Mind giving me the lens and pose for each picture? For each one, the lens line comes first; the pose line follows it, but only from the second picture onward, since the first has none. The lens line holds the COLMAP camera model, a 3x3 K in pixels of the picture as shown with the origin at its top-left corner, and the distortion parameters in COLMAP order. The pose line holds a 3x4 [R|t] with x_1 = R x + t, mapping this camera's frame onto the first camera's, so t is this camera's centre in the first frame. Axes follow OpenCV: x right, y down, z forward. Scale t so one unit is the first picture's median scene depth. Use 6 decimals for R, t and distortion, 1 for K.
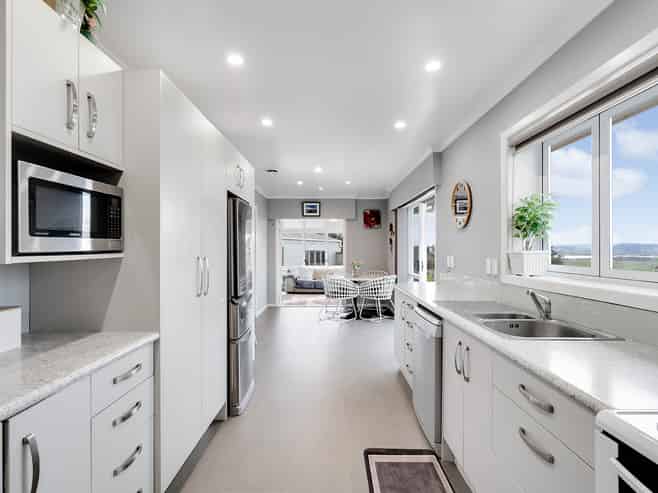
lens RADIAL K [[348.2, 0, 329.0], [0, 348.2, 246.5], [0, 0, 1]] dist [-0.004205, 0.001837]
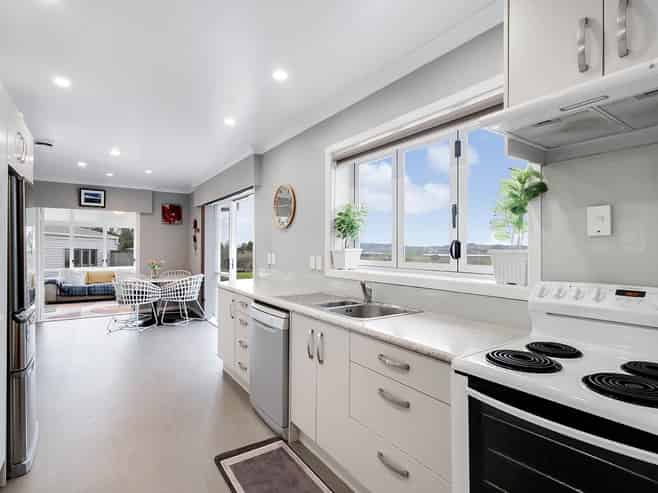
lens RADIAL K [[348.2, 0, 329.0], [0, 348.2, 246.5], [0, 0, 1]] dist [-0.004205, 0.001837]
pose [[0.819806, 0.003519, 0.572631, -0.133203], [-0.006500, 0.999974, 0.003160, 0.000727], [-0.572604, -0.006313, 0.819807, 0.030110]]
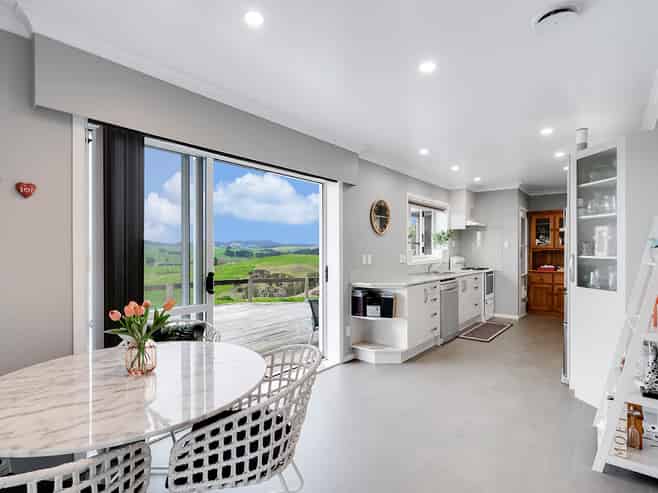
lens RADIAL K [[348.2, 0, 329.0], [0, 348.2, 246.5], [0, 0, 1]] dist [-0.004205, 0.001837]
pose [[-0.780184, 0.008940, 0.625487, -0.345961], [-0.001879, 0.999860, -0.016634, 0.021539], [-0.625548, -0.014153, -0.780057, 2.359033]]
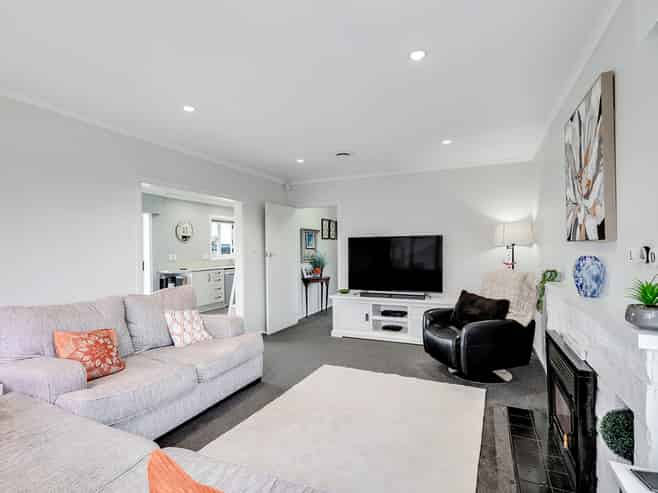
lens RADIAL K [[348.2, 0, 329.0], [0, 348.2, 246.5], [0, 0, 1]] dist [-0.004205, 0.001837]
pose [[-0.920762, 0.011781, 0.389946, -1.485680], [0.010720, 0.999931, -0.004896, 0.000743], [-0.389977, -0.000328, -0.920825, 2.931438]]
